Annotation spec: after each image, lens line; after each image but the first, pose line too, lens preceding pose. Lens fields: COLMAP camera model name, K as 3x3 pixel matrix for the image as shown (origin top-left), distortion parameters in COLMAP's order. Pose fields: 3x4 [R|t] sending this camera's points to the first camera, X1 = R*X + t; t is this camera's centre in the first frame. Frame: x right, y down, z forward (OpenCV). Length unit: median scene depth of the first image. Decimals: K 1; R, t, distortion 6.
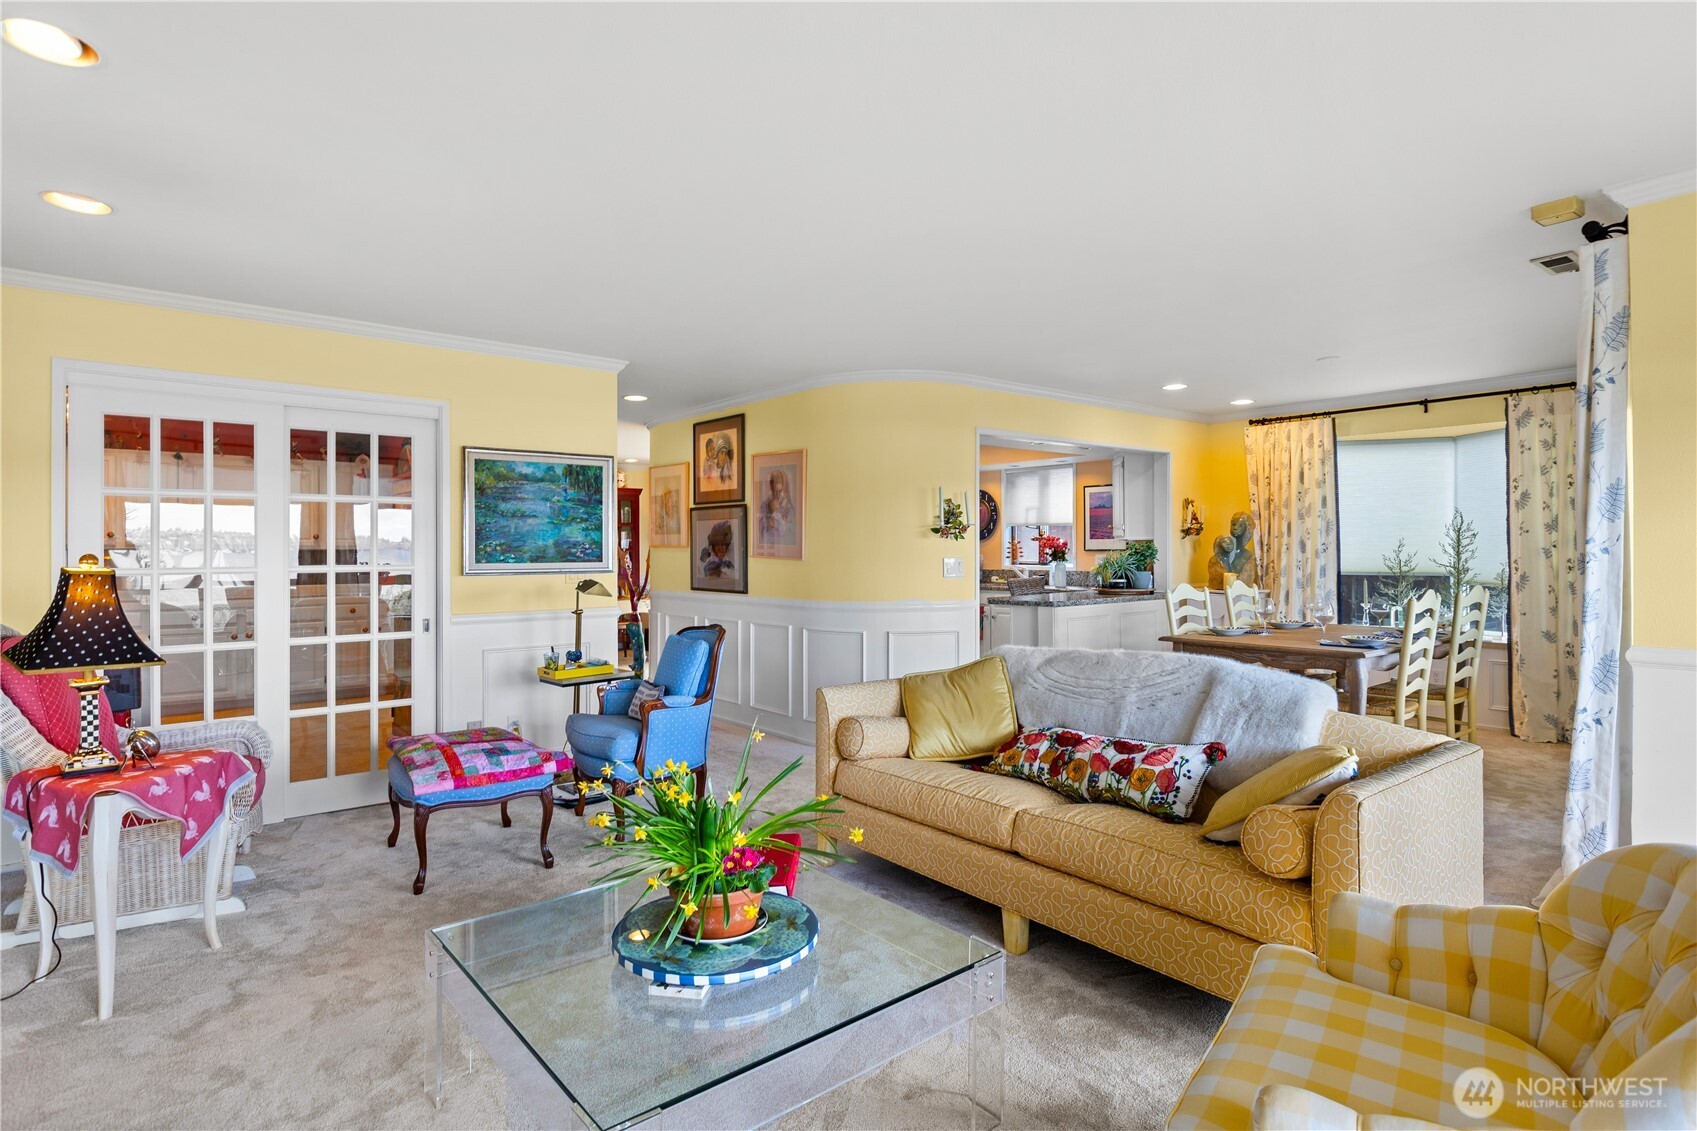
lens RADIAL K [[901.7, 0, 848.5], [0, 901.7, 565.5], [0, 0, 1]] dist [-0.000201, 0.000011]
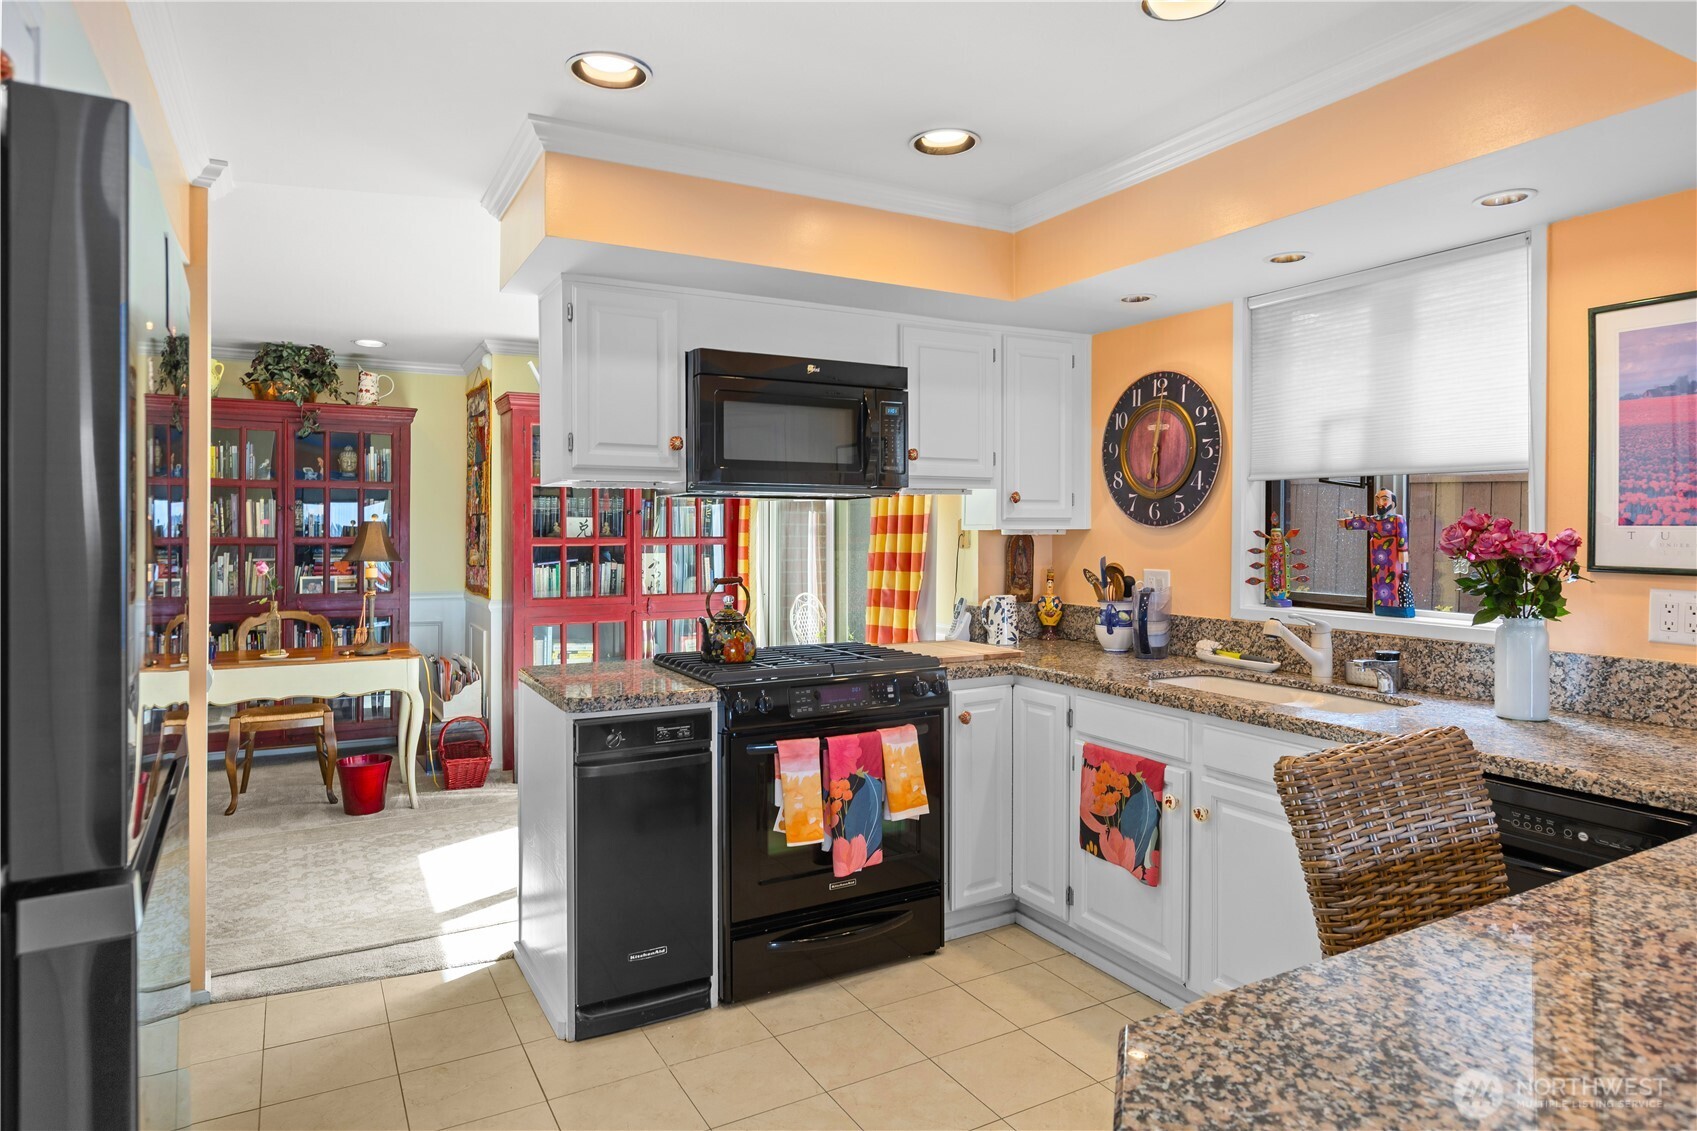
lens RADIAL K [[963.4, 0, 848.5], [0, 963.4, 565.5], [0, 0, 1]] dist [-0.001124, -0.000211]
pose [[0.981374, 0.014531, -0.191556, 0.105561], [-0.014469, 0.999894, 0.001722, -0.014241], [0.191561, 0.001082, 0.981480, 0.660100]]
